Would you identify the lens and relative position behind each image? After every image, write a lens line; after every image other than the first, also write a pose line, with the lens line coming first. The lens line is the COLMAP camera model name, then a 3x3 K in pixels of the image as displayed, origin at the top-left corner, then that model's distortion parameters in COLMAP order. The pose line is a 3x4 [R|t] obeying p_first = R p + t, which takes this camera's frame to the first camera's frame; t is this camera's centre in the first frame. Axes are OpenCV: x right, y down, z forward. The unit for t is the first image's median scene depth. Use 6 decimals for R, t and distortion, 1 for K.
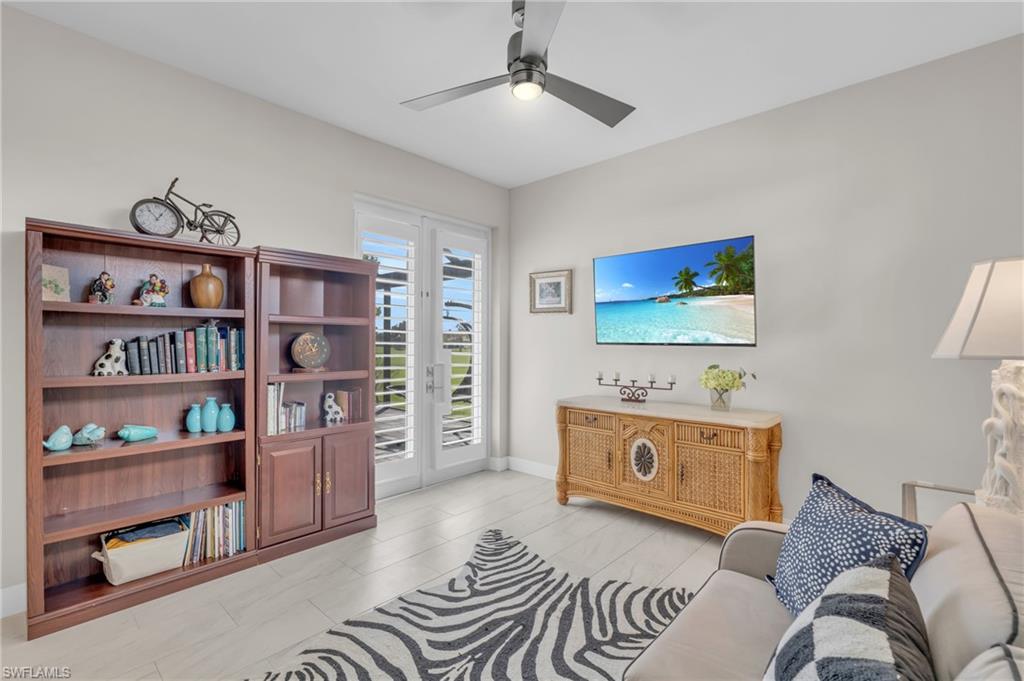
lens RADIAL K [[459.9, 0, 543.8], [0, 459.9, 337.5], [0, 0, 1]] dist [-0.013383, 0.004691]
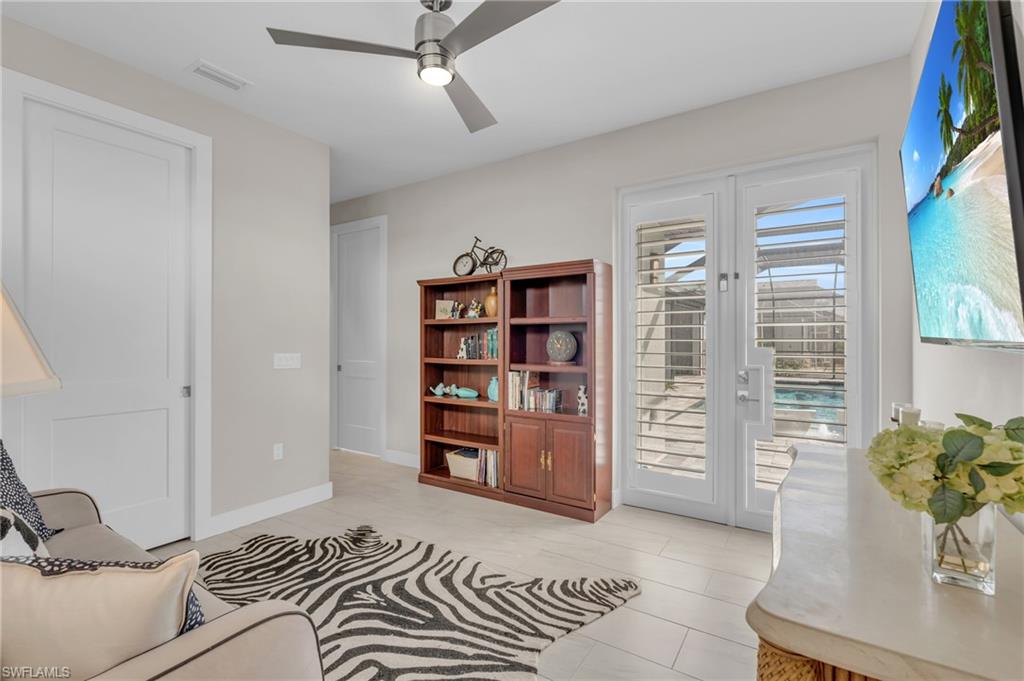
lens RADIAL K [[459.9, 0, 474.1], [0, 459.9, 337.1], [0, 0, 1]] dist [-0.013383, 0.004691]
pose [[0.087757, -0.012339, -0.996065, 0.807669], [0.012531, 0.999858, -0.011282, 0.019568], [0.996063, -0.011492, 0.087900, 0.867026]]
